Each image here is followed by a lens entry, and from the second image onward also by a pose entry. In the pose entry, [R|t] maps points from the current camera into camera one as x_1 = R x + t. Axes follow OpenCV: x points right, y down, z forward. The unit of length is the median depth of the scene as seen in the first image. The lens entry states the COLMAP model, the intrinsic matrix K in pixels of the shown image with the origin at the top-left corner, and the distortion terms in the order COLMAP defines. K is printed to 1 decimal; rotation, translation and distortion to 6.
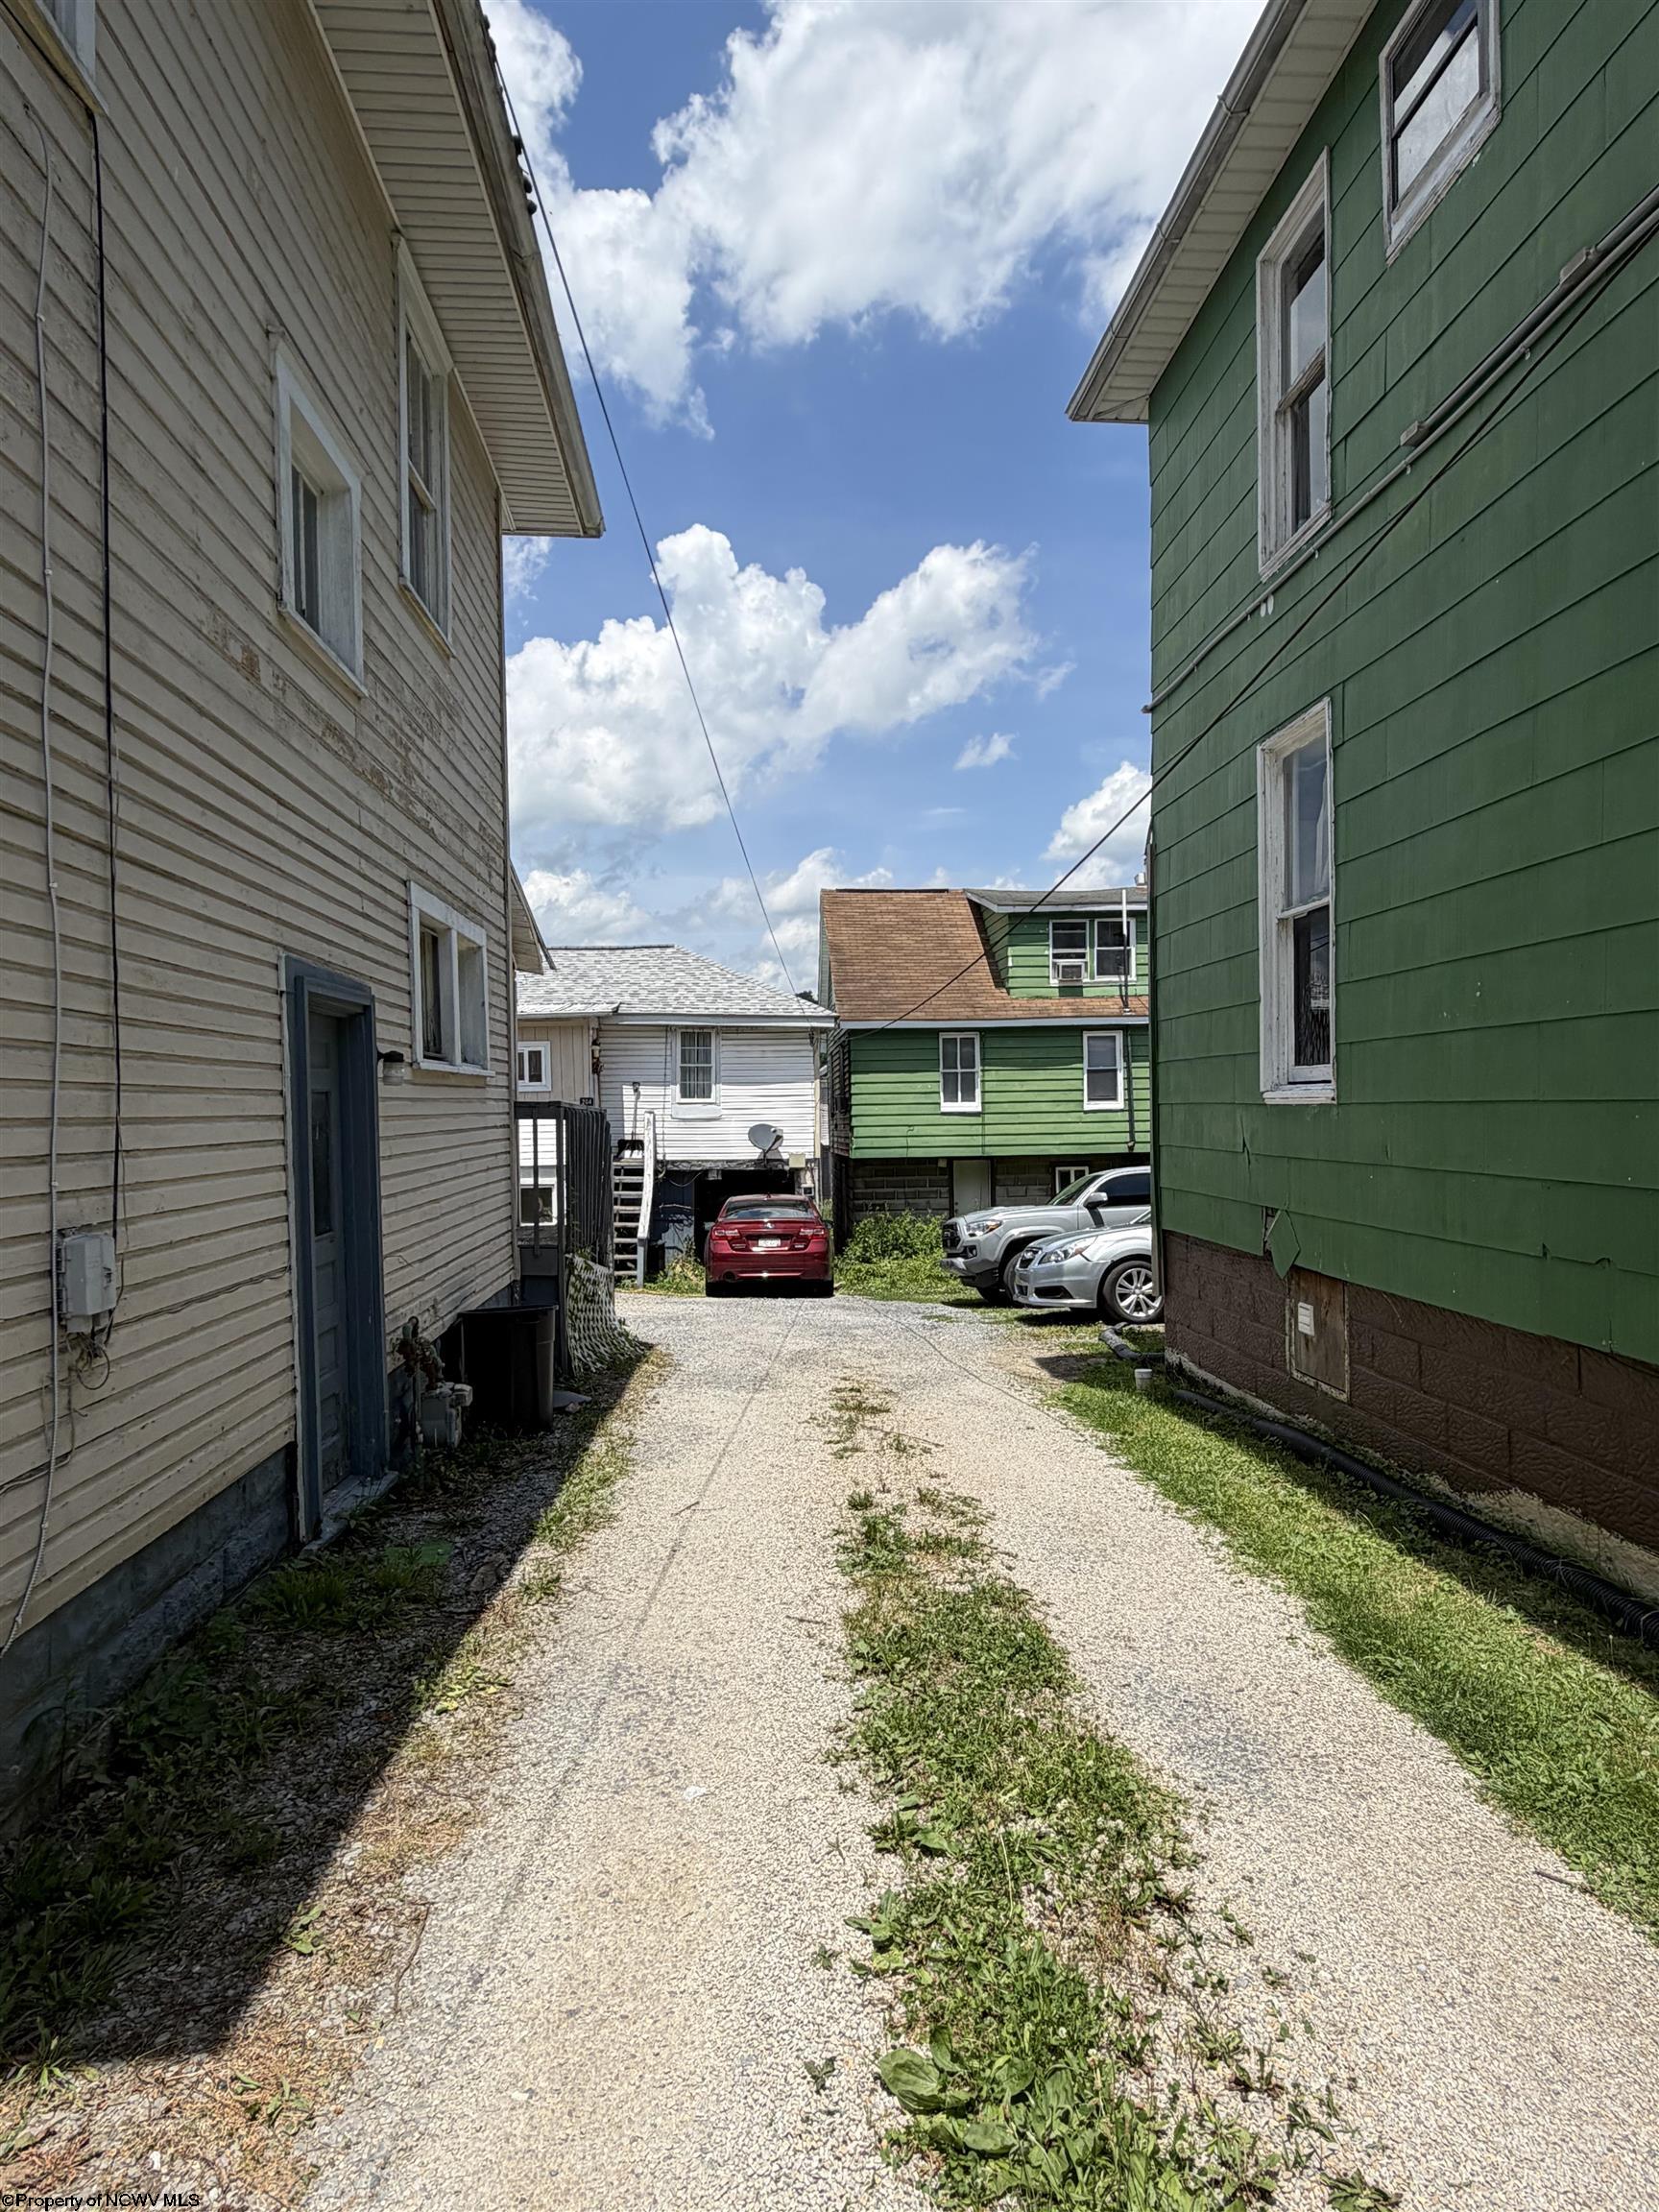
lens RADIAL K [[1269.4, 0, 831.3], [0, 1269.4, 1110.8], [0, 0, 1]] dist [-0.001858, -0.000025]
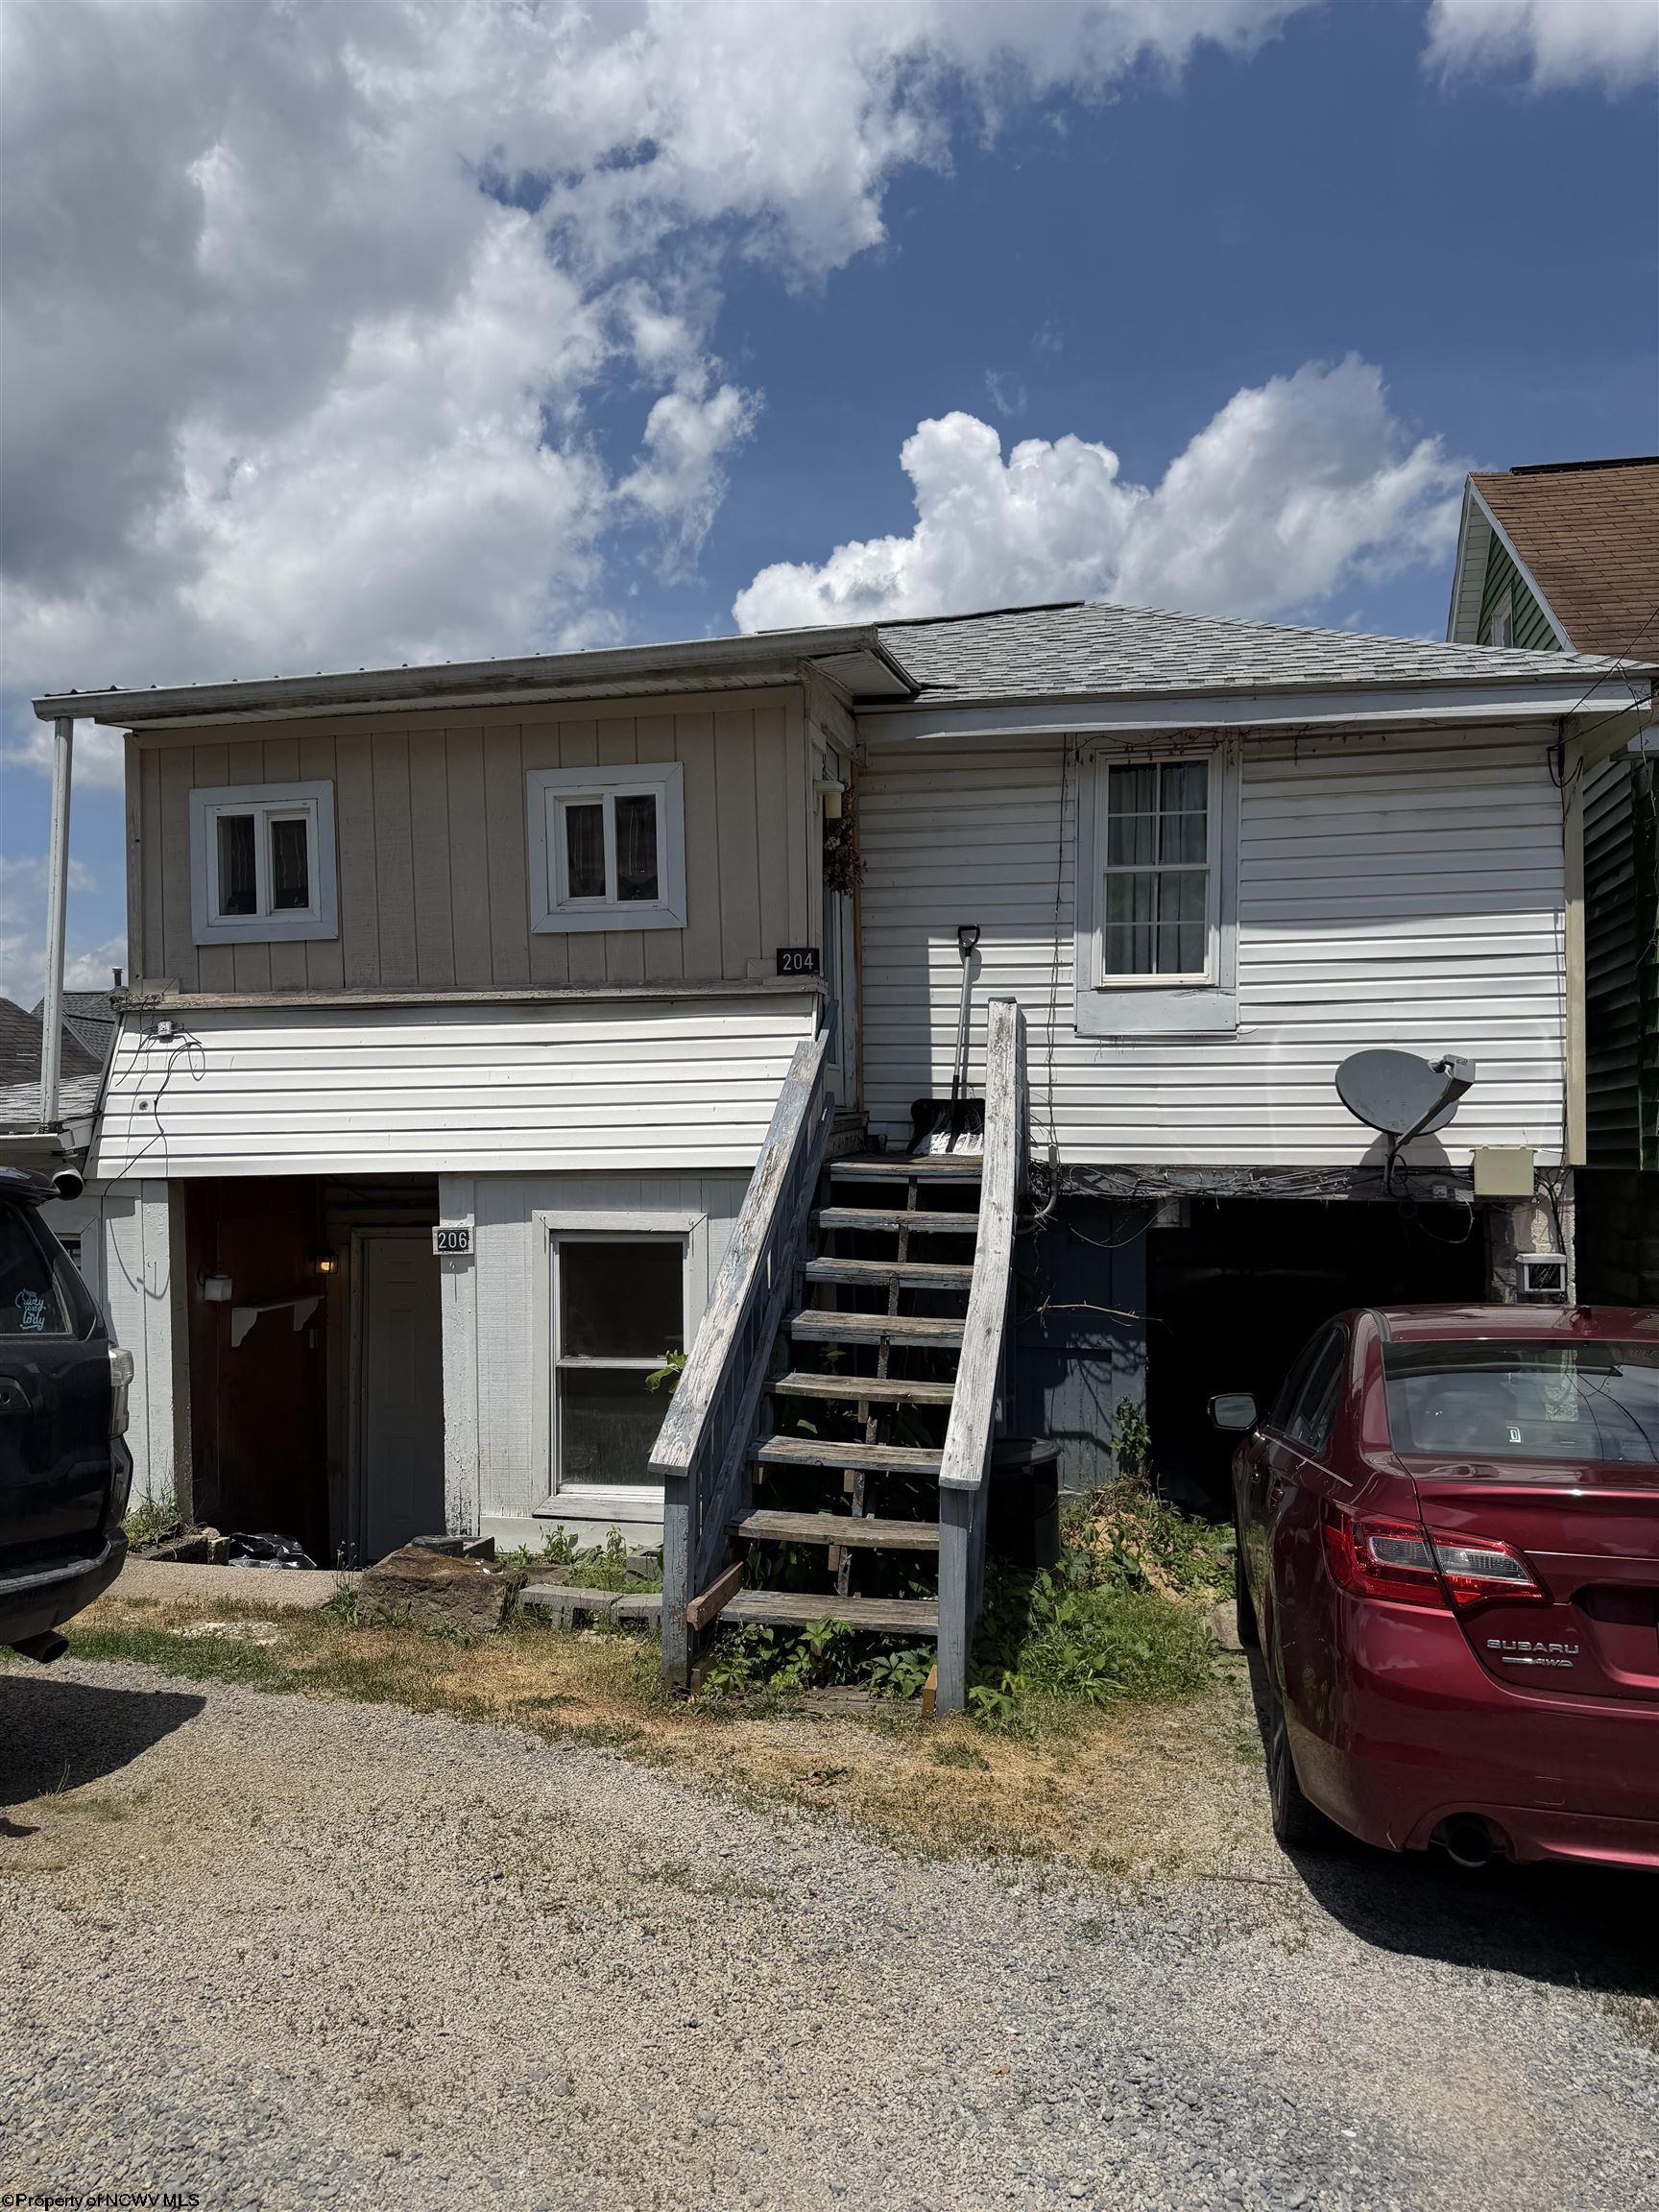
lens RADIAL K [[1594.8, 0, 818.2], [0, 1594.8, 1109.4], [0, 0, 1]] dist [0.119326, -0.000493]
pose [[0.962910, 0.003820, -0.269795, -0.078904], [-0.008023, 0.999863, -0.014475, 0.031168], [0.269703, 0.016102, 0.962809, 0.589015]]
